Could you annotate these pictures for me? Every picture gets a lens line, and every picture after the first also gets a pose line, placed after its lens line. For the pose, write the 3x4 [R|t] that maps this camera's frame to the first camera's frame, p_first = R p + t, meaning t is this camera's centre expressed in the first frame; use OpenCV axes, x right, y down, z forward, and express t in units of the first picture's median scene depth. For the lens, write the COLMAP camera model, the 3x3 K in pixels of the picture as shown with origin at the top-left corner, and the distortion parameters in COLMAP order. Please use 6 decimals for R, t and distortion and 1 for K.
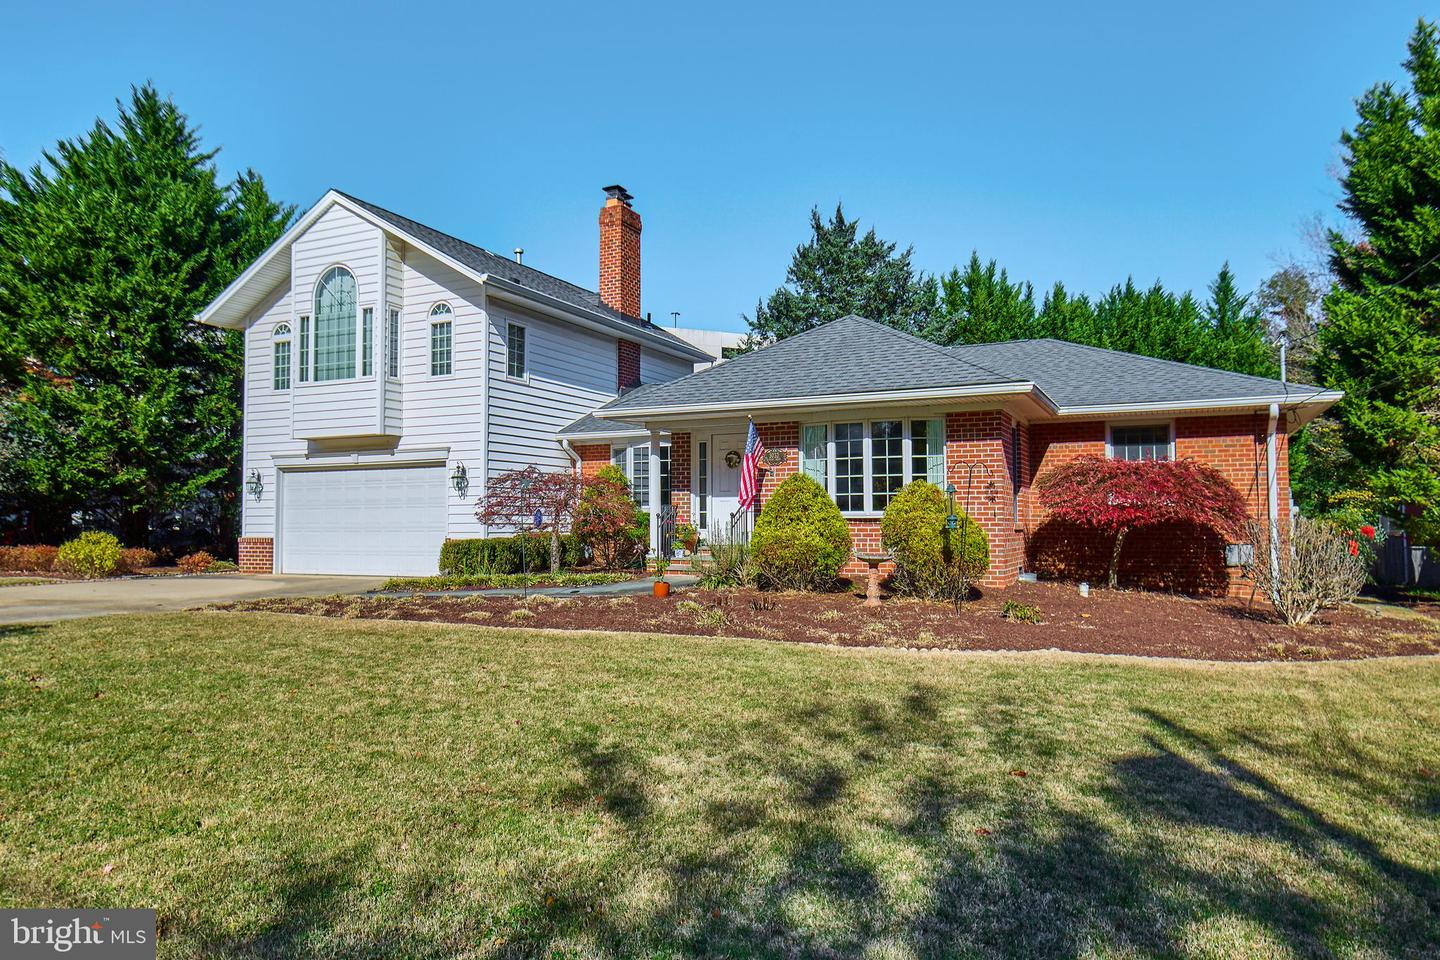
lens RADIAL K [[1112.2, 0, 560.6], [0, 1112.2, 484.4], [0, 0, 1]] dist [0.012915, -0.001509]
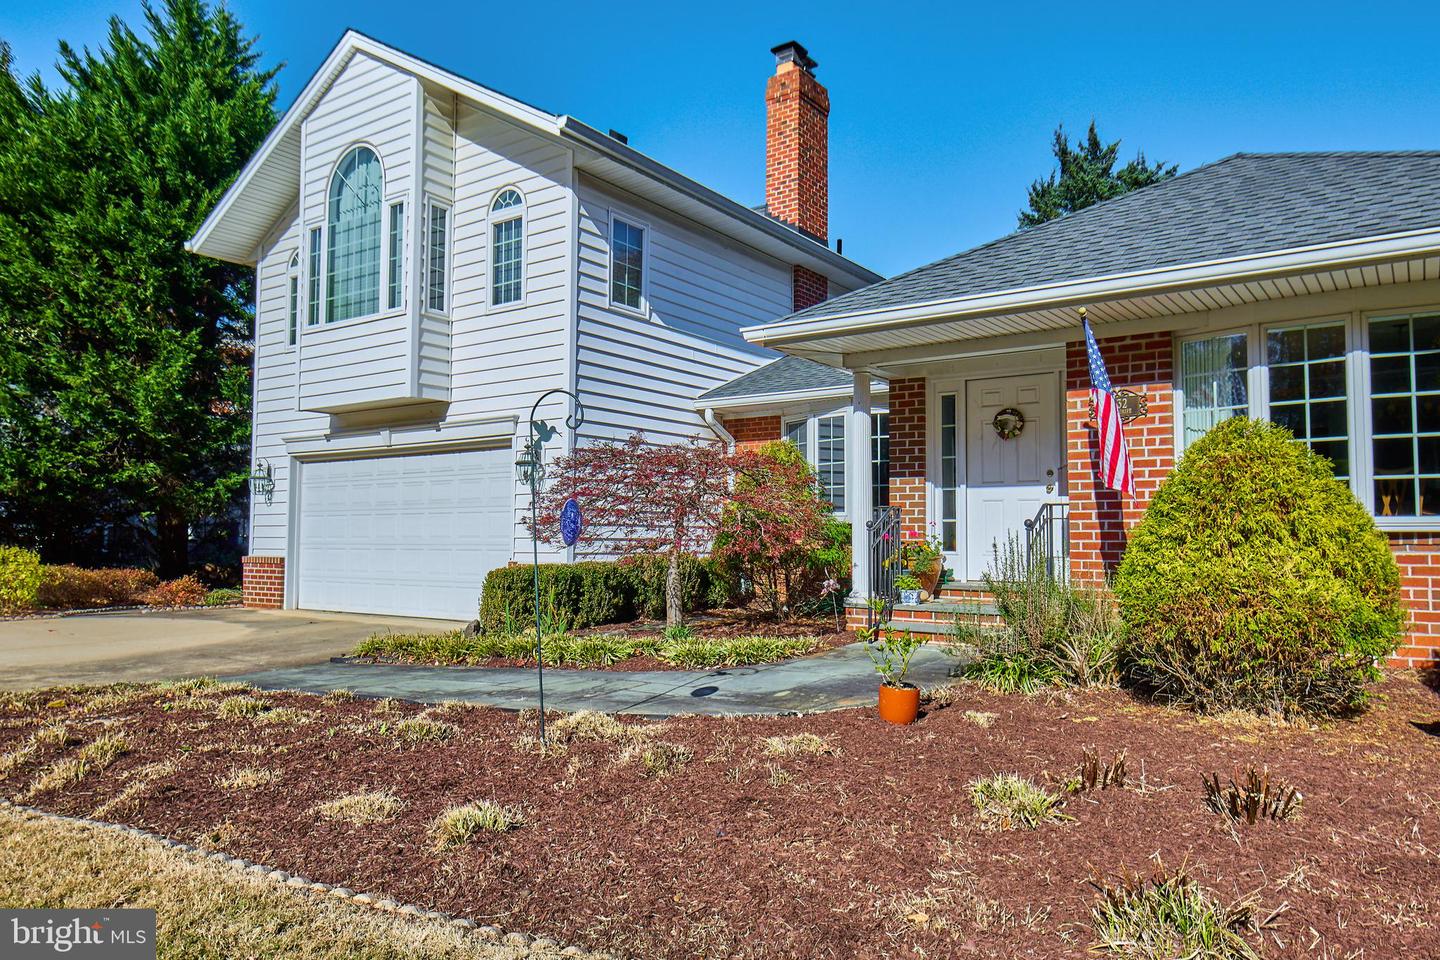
lens RADIAL K [[1112.2, 0, 560.6], [0, 1112.2, 484.4], [0, 0, 1]] dist [0.012915, -0.001509]
pose [[0.987636, -0.000134, -0.156764, 0.021489], [-0.002212, 0.999888, -0.014791, 0.013829], [0.156748, 0.014955, 0.987525, 0.377524]]
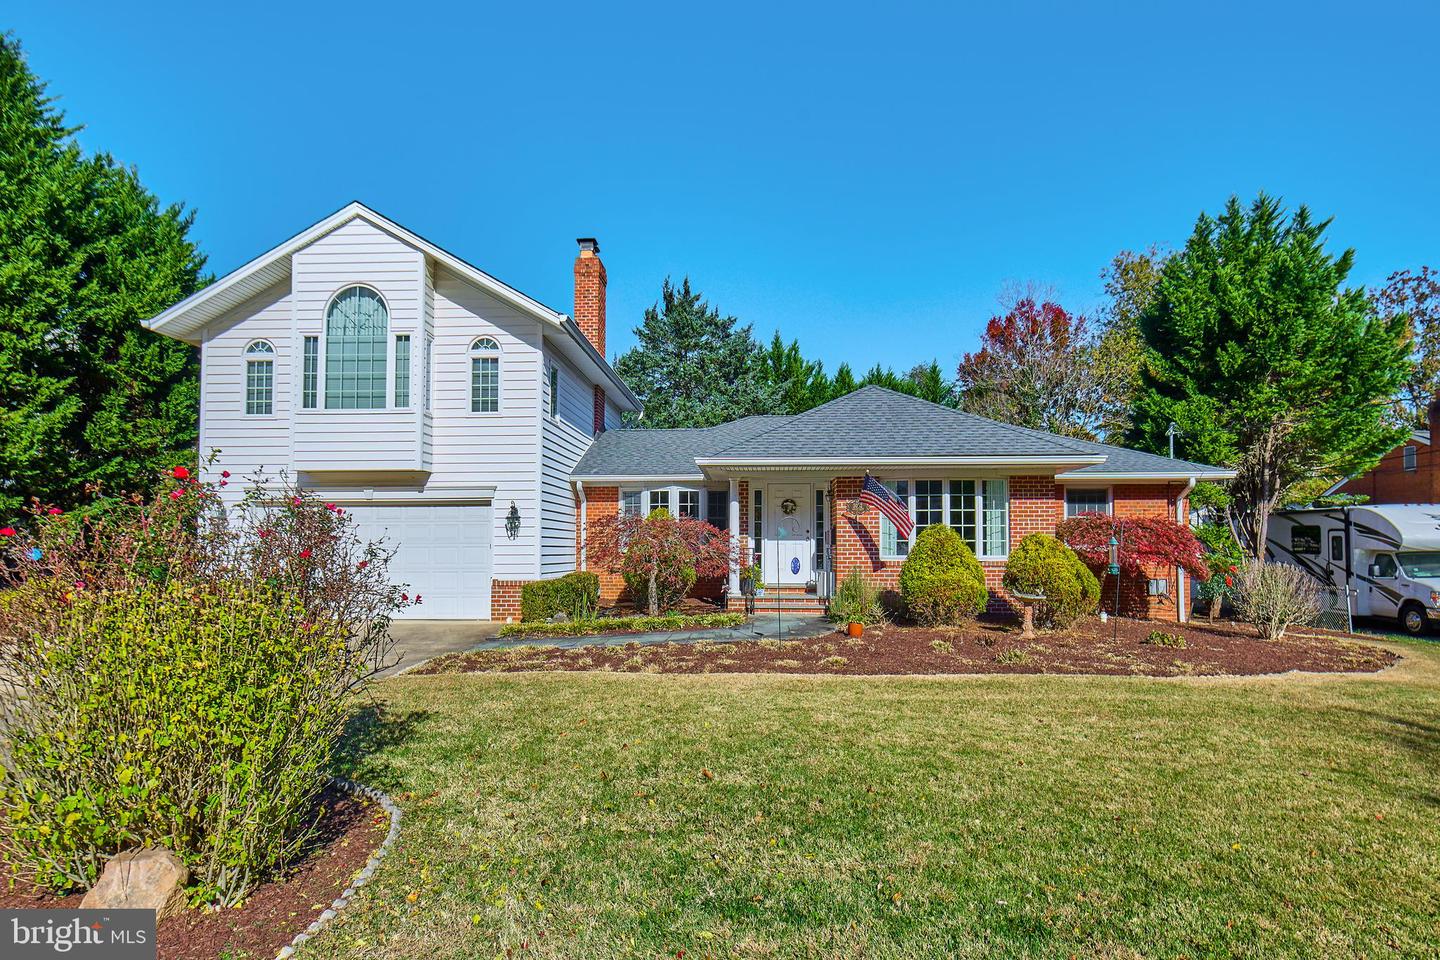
lens RADIAL K [[997.5, 0, 764.0], [0, 997.5, 518.6], [0, 0, 1]] dist [0.001390, -0.000569]
pose [[0.884930, 0.016333, 0.465437, -0.291040], [-0.017119, 0.999850, -0.002539, -0.006765], [-0.465409, -0.005721, 0.885077, 0.112498]]
